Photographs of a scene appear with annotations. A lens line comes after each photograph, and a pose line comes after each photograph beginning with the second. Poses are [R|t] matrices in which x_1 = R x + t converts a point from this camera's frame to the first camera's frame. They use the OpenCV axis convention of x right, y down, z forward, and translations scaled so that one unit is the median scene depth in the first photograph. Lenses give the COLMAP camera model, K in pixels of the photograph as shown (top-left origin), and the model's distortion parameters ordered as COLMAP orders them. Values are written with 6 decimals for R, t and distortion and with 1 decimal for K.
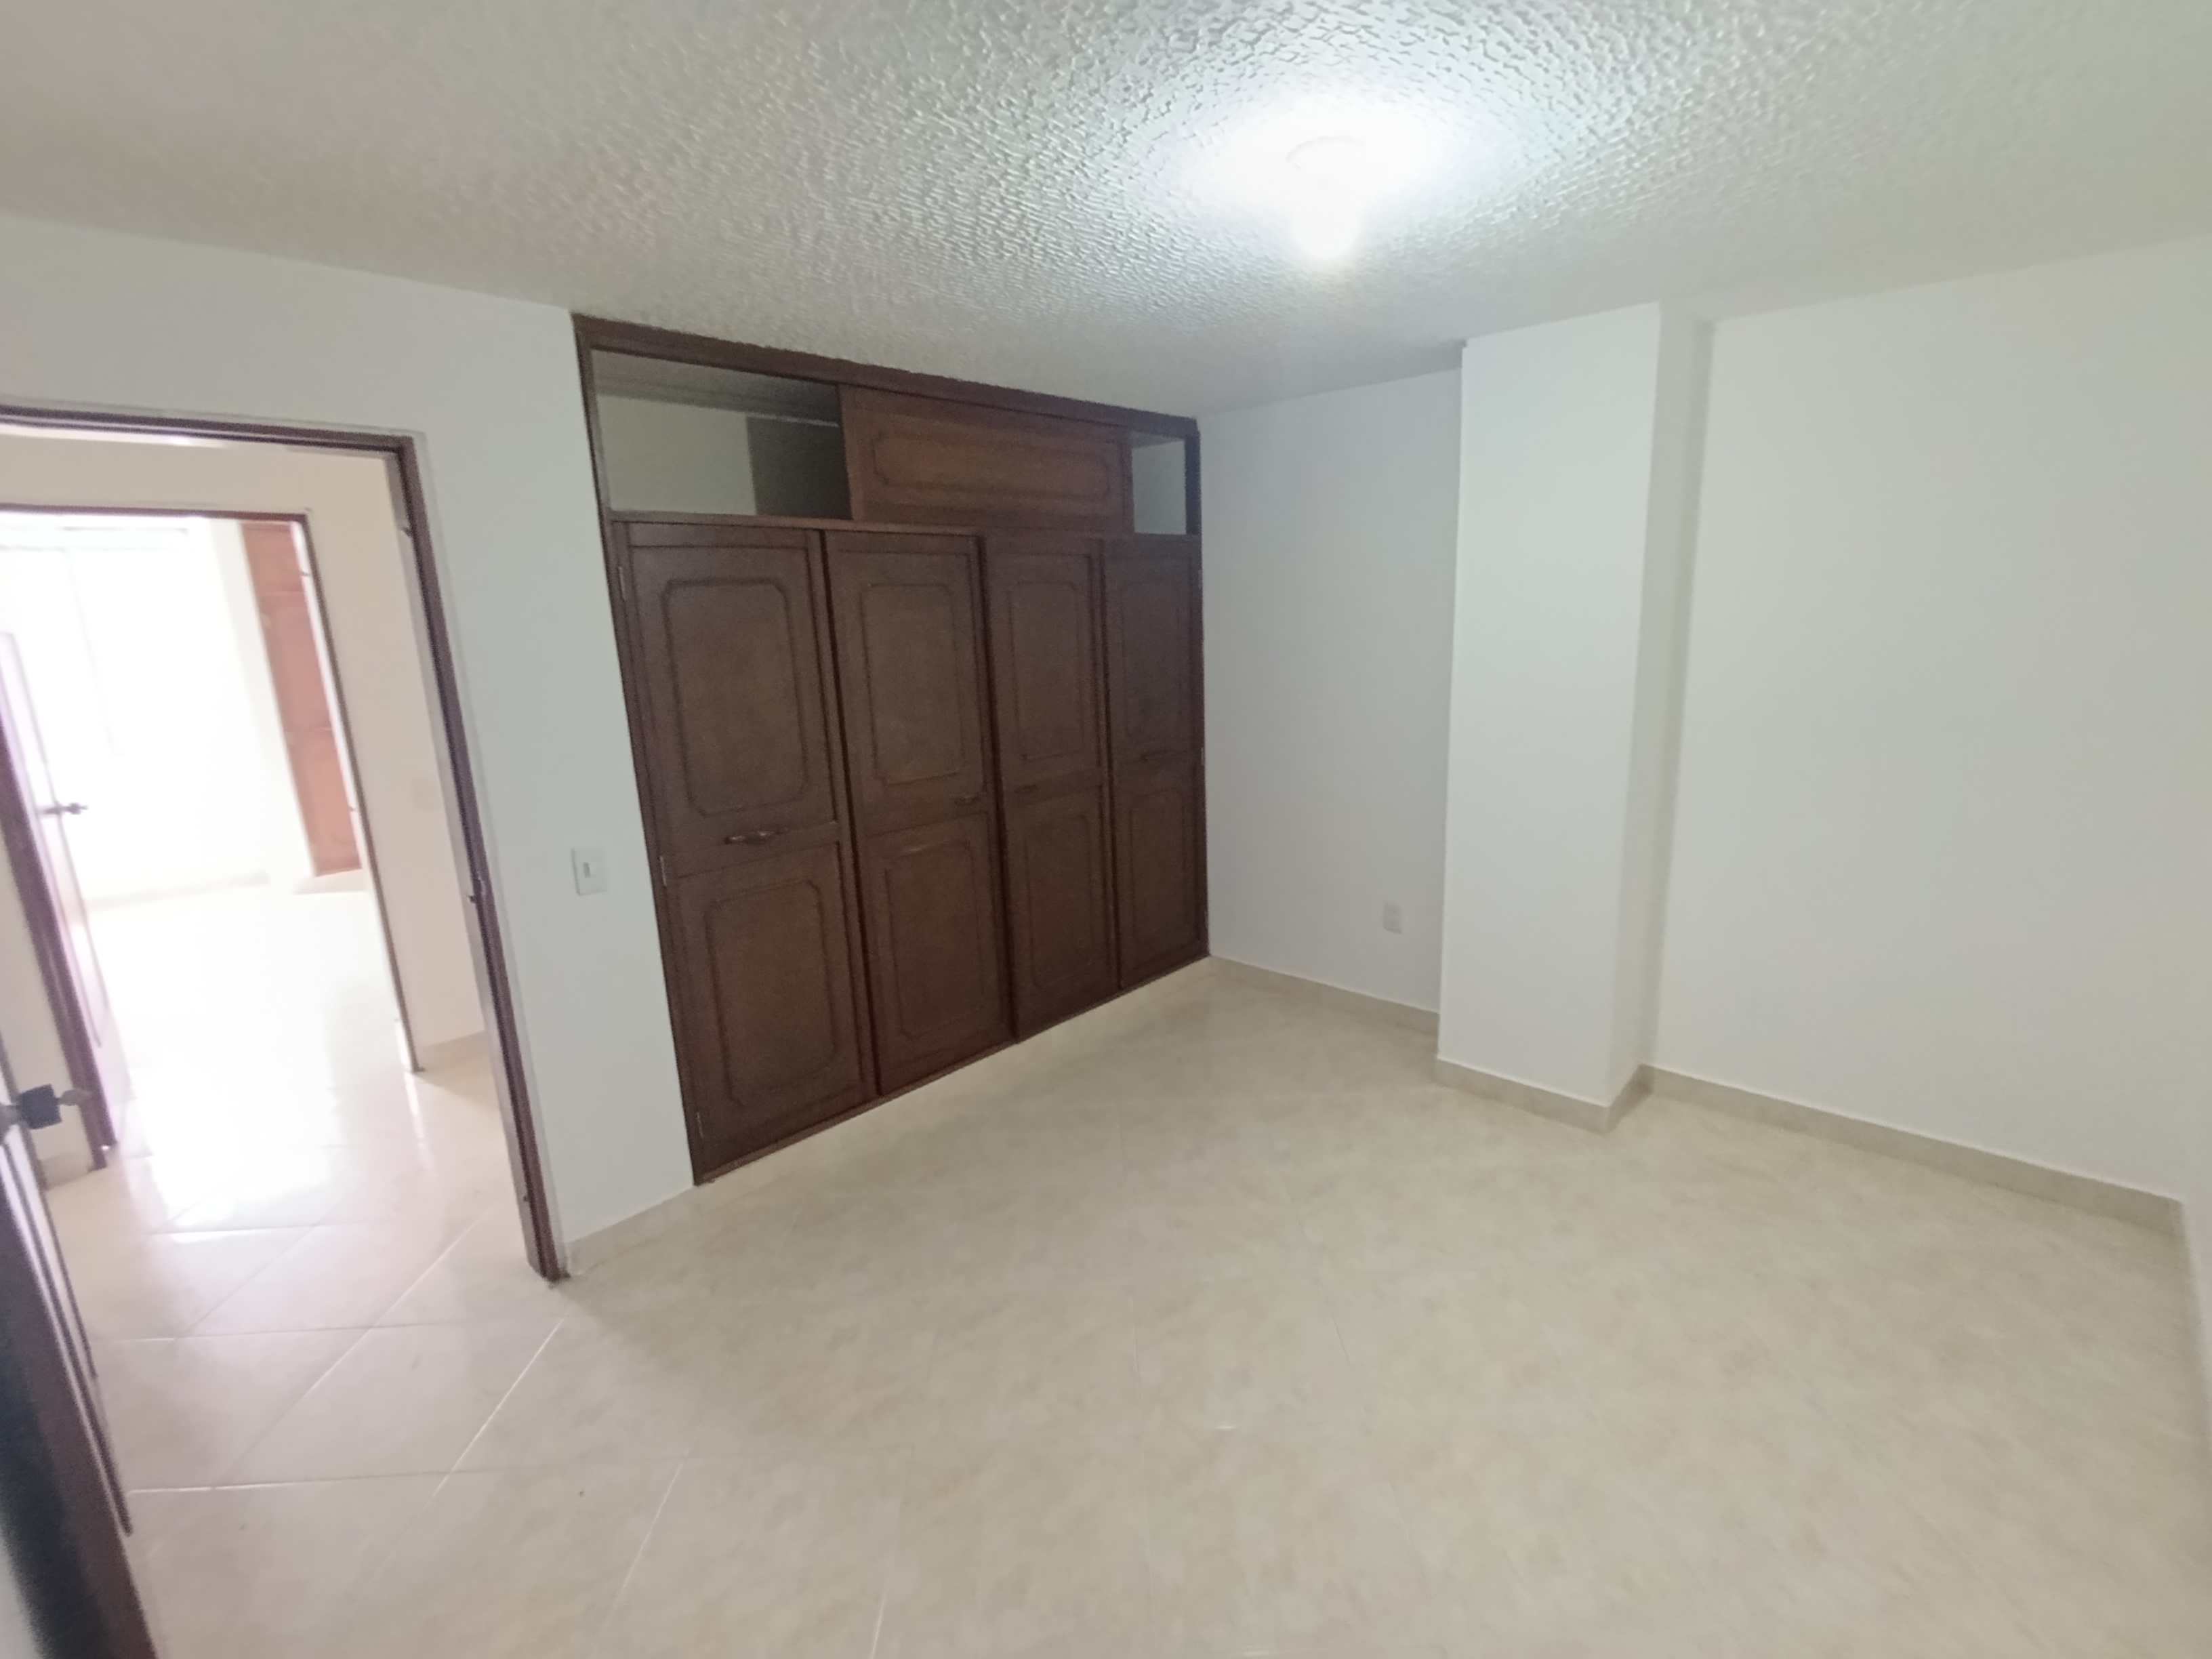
lens RADIAL K [[1017.5, 0, 1115.6], [0, 1017.5, 830.5], [0, 0, 1]] dist [0.000678, 0.000070]
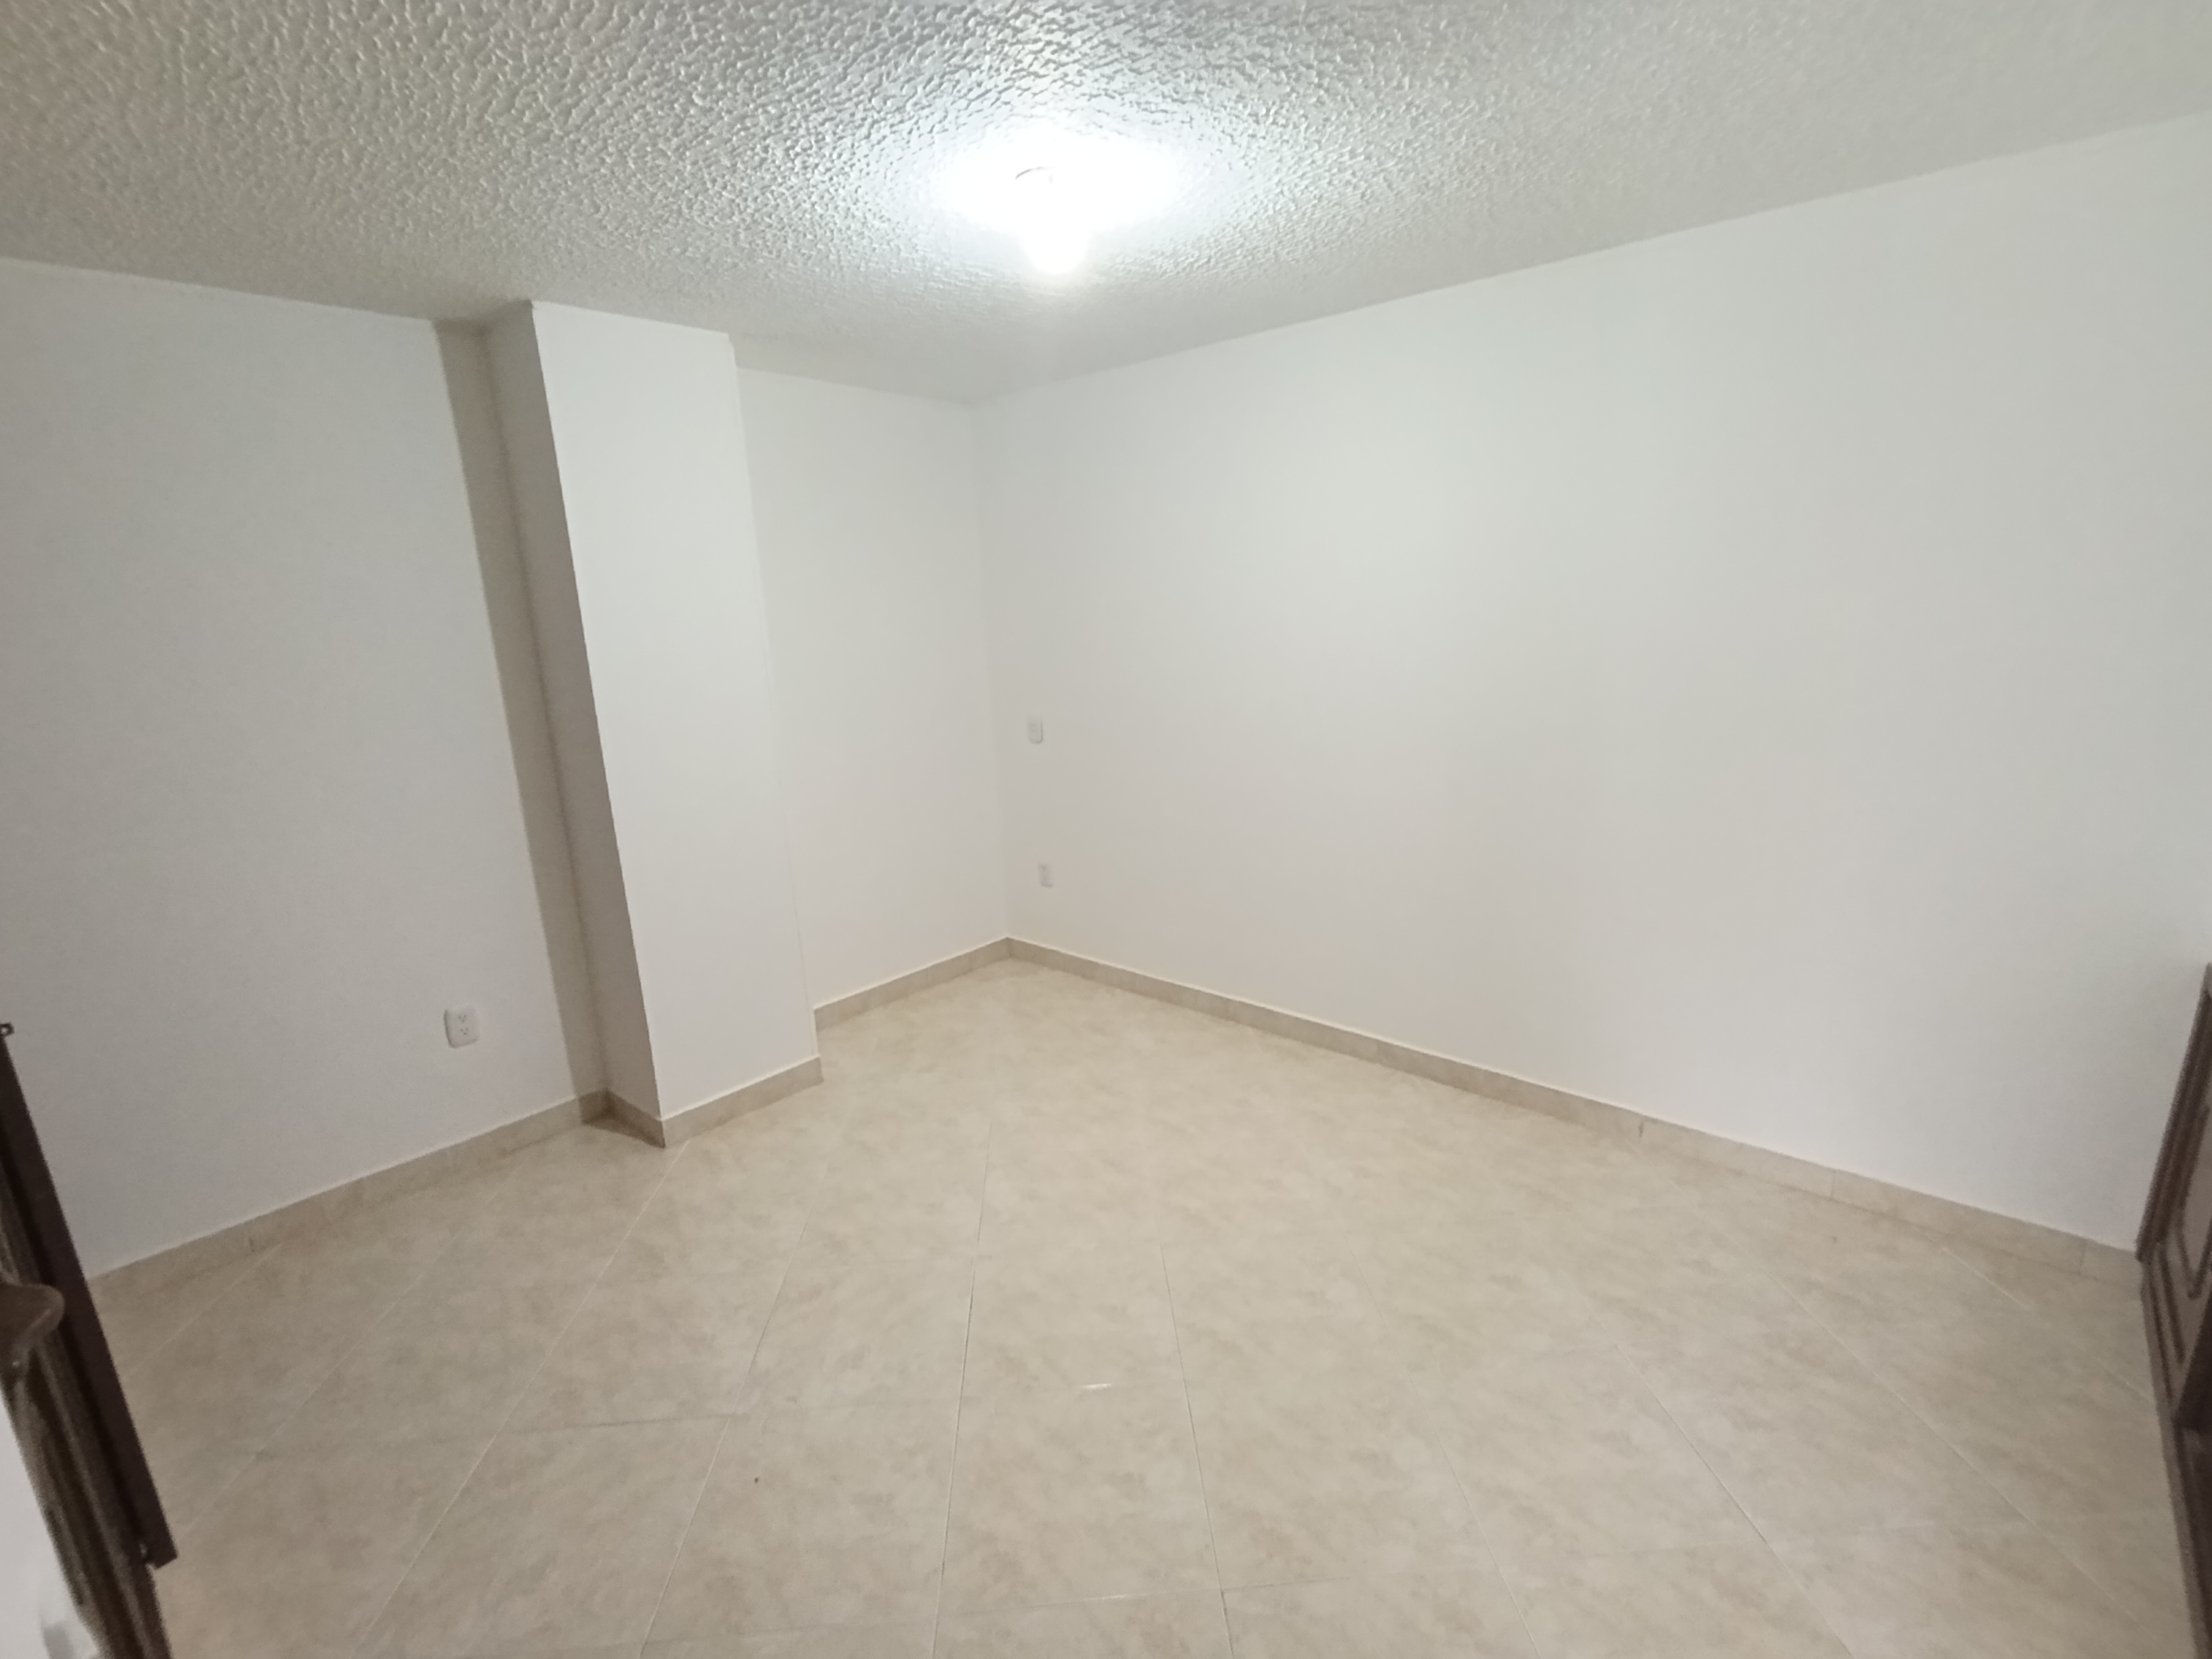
lens RADIAL K [[1017.5, 0, 1115.6], [0, 1017.5, 830.5], [0, 0, 1]] dist [0.000678, 0.000070]
pose [[-0.020673, -0.198460, 0.979891, -0.590475], [0.254859, 0.946675, 0.197110, -0.103120], [-0.966757, 0.253809, 0.031009, 0.612364]]
